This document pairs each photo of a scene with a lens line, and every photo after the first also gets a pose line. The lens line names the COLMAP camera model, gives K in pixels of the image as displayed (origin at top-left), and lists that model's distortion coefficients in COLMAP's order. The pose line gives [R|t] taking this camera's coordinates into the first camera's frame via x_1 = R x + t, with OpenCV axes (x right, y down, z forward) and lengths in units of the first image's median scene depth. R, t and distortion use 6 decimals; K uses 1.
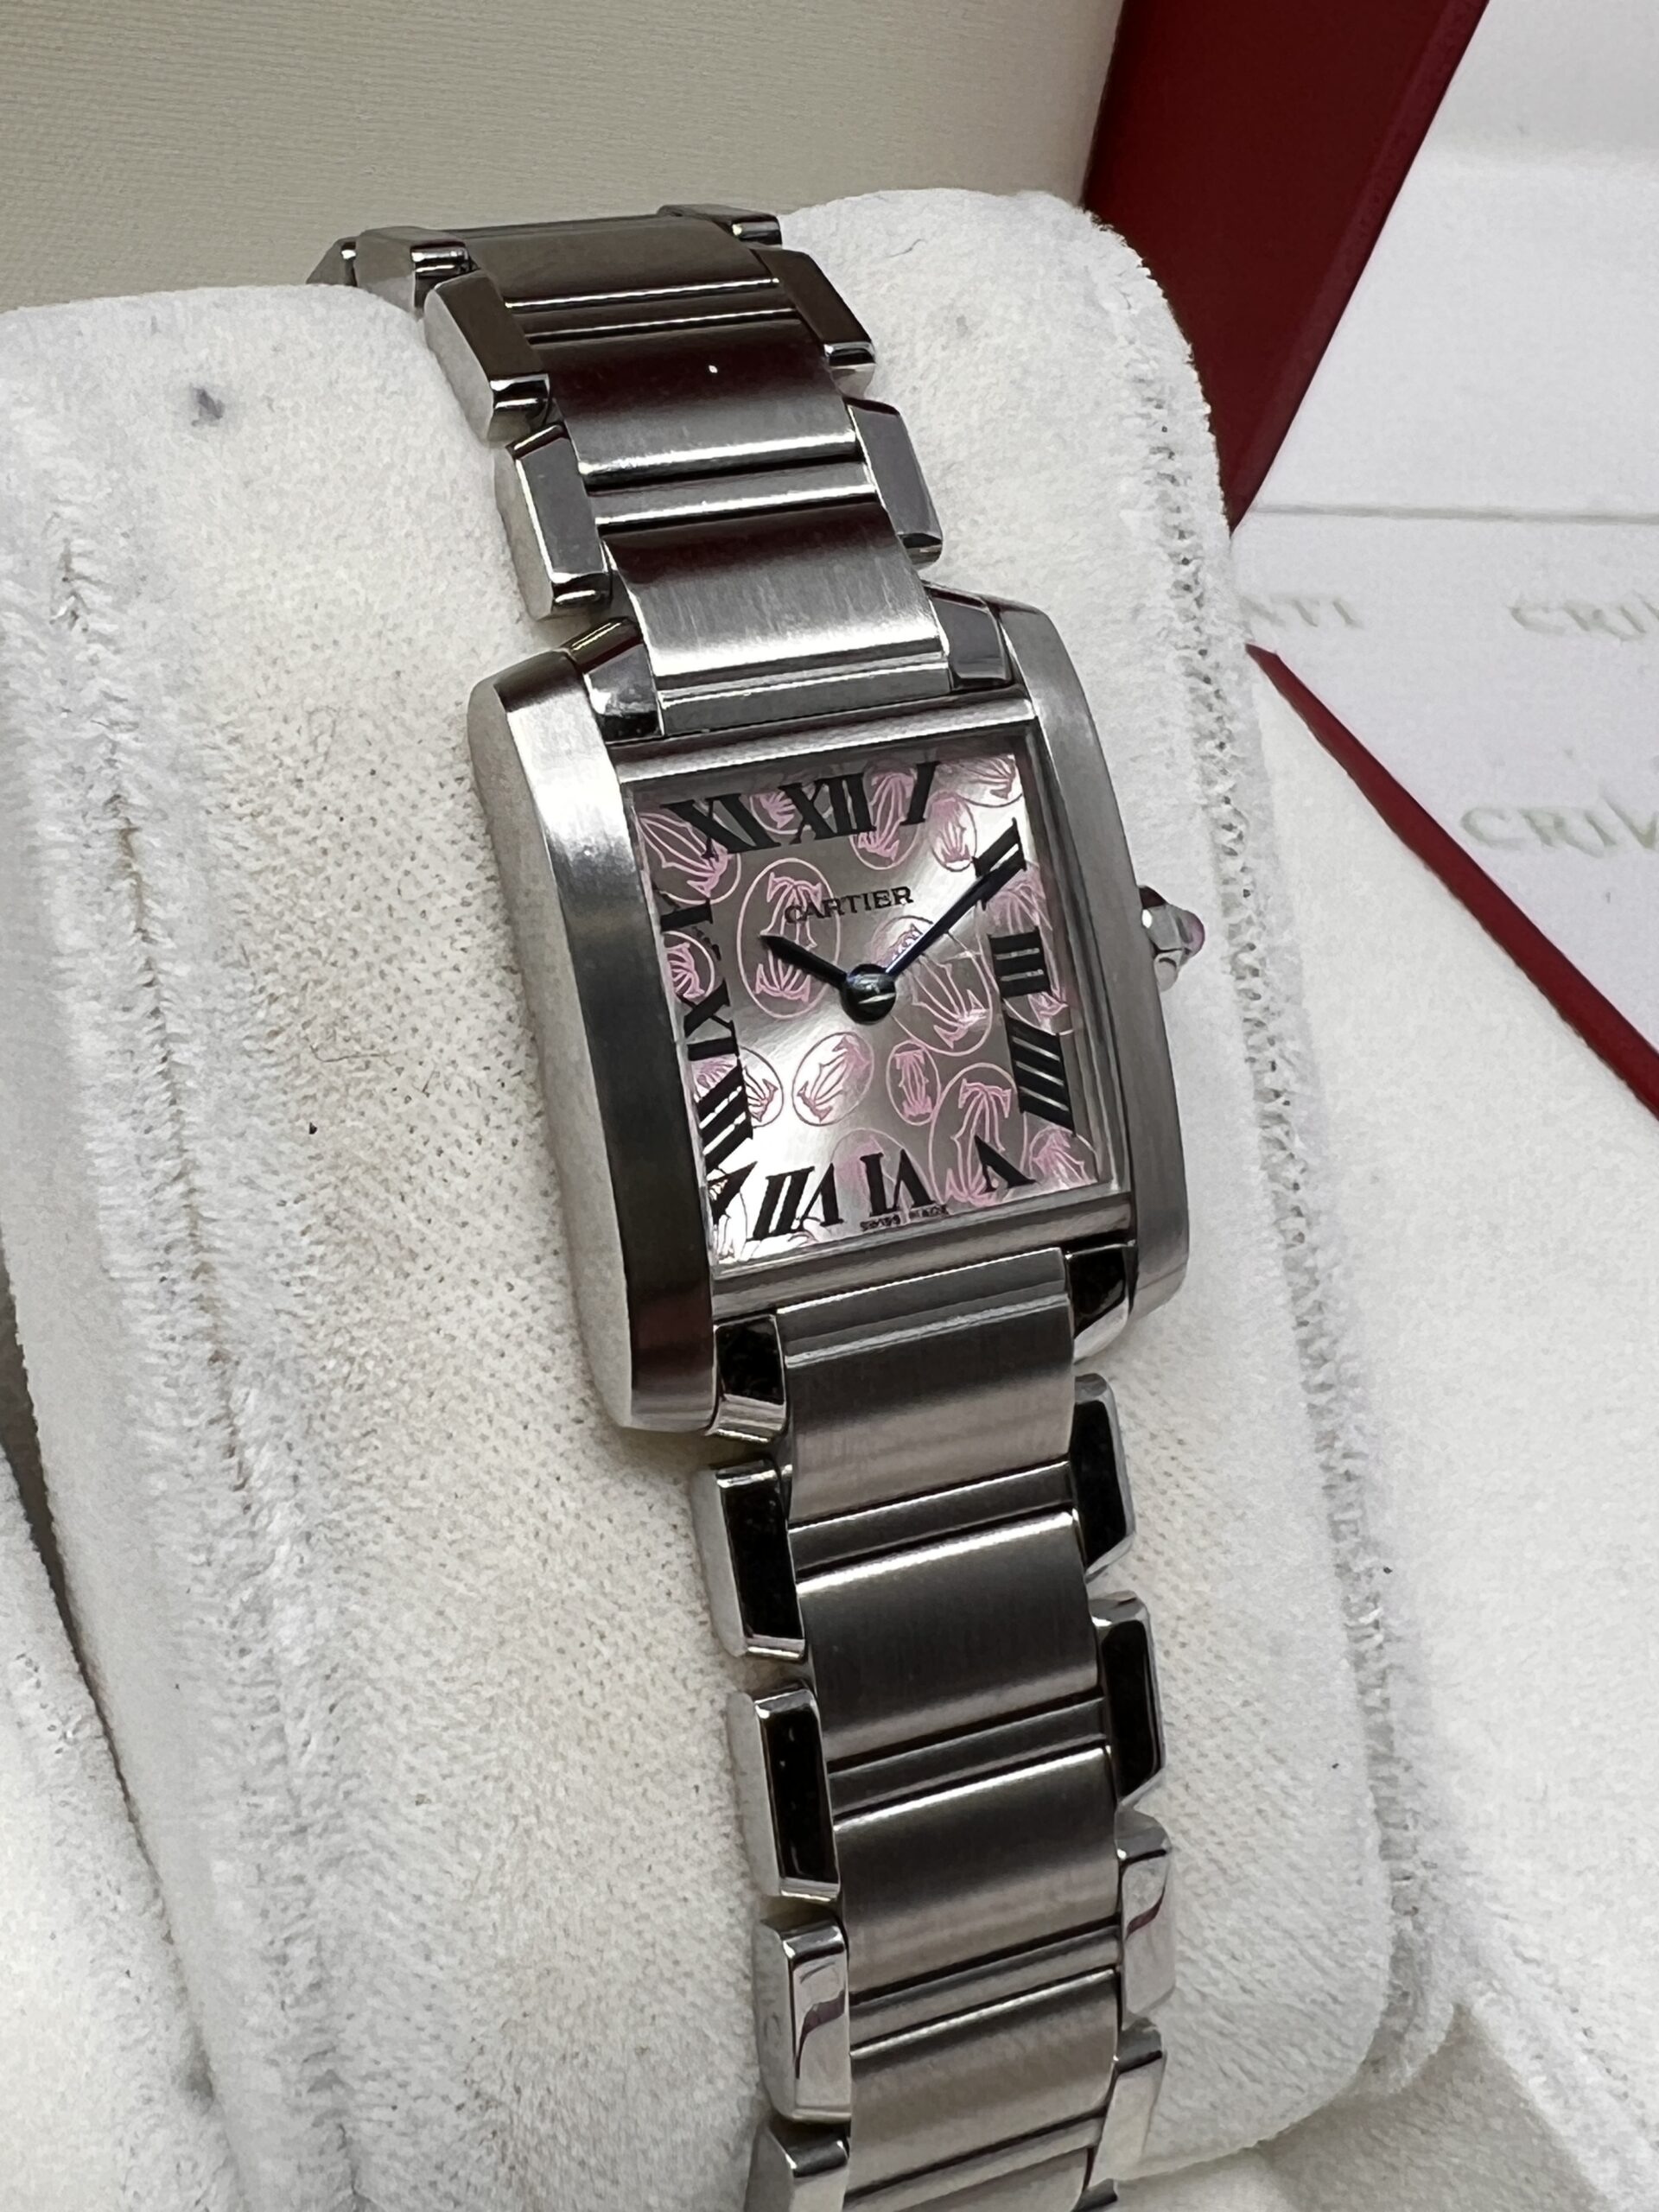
lens RADIAL K [[2887.7, 0, 829.5], [0, 2887.7, 1106.0], [0, 0, 1]] dist [-0.077560, 0.441678]
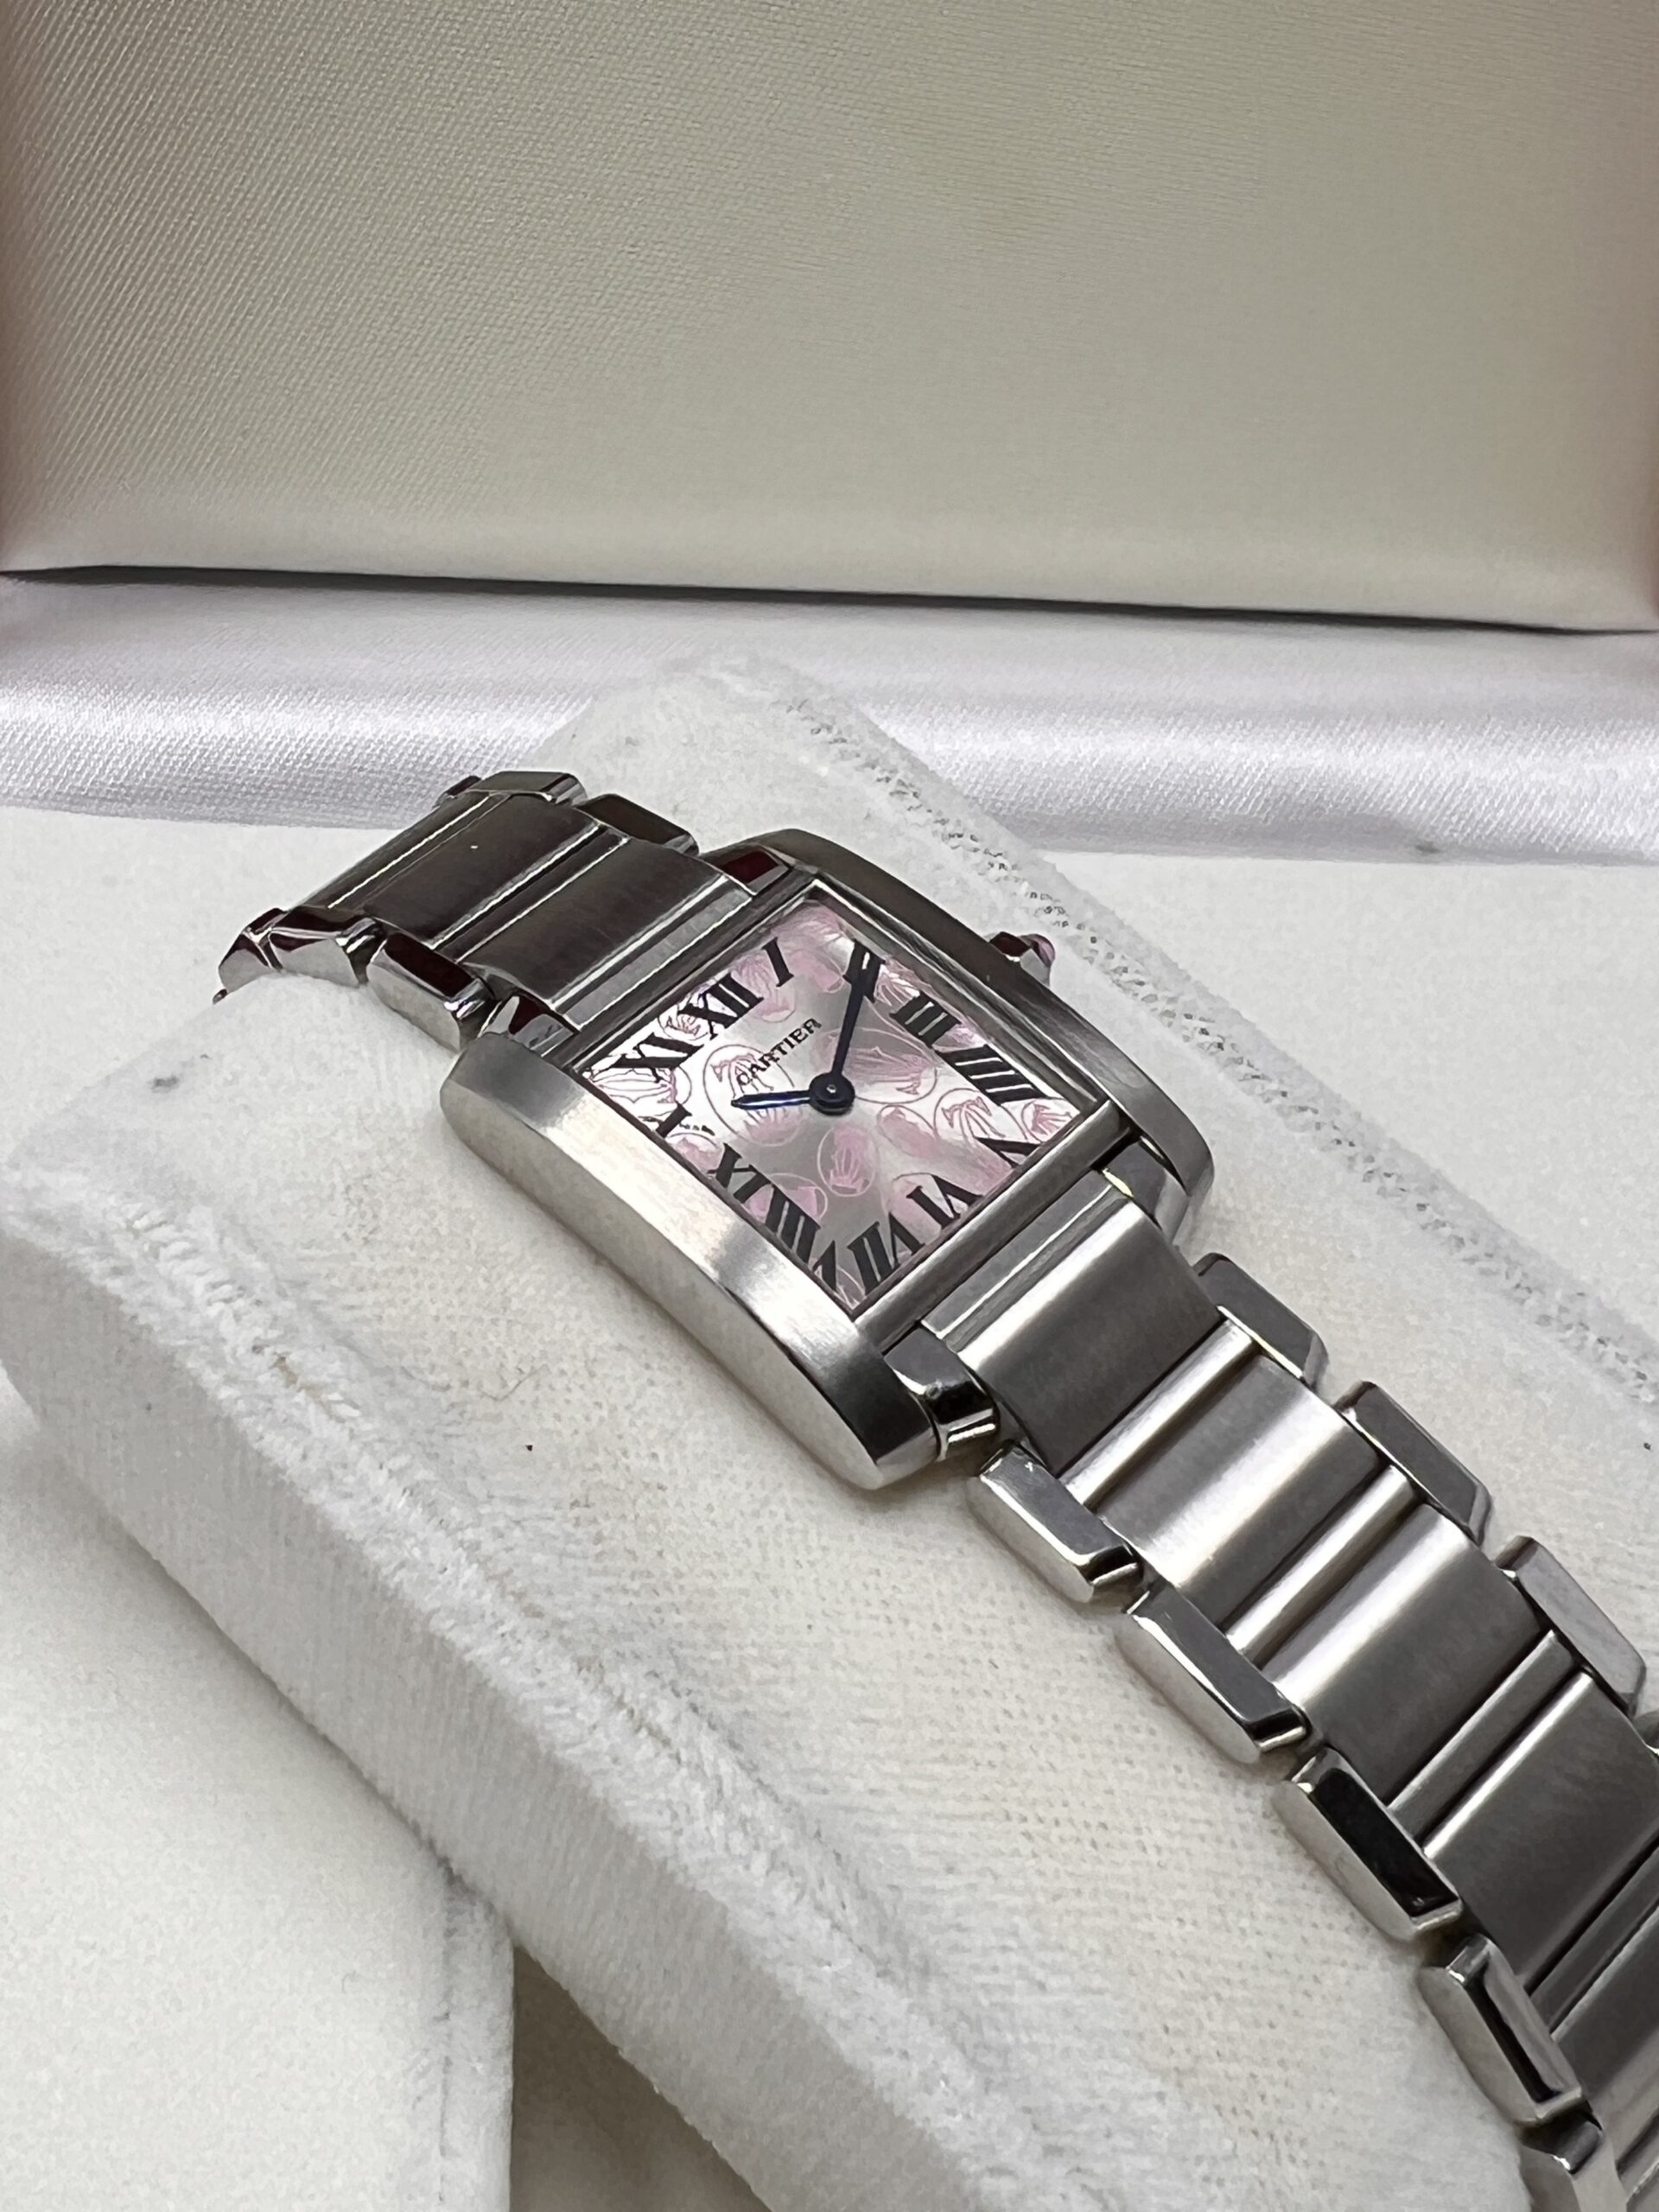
lens RADIAL K [[2887.7, 0, 829.5], [0, 2887.7, 1106.0], [0, 0, 1]] dist [-0.077560, 0.441678]
pose [[0.791584, -0.609328, 0.045967, -0.046920], [0.583253, 0.730987, -0.354223, 0.398504], [0.182237, 0.307208, 0.934030, -0.145916]]
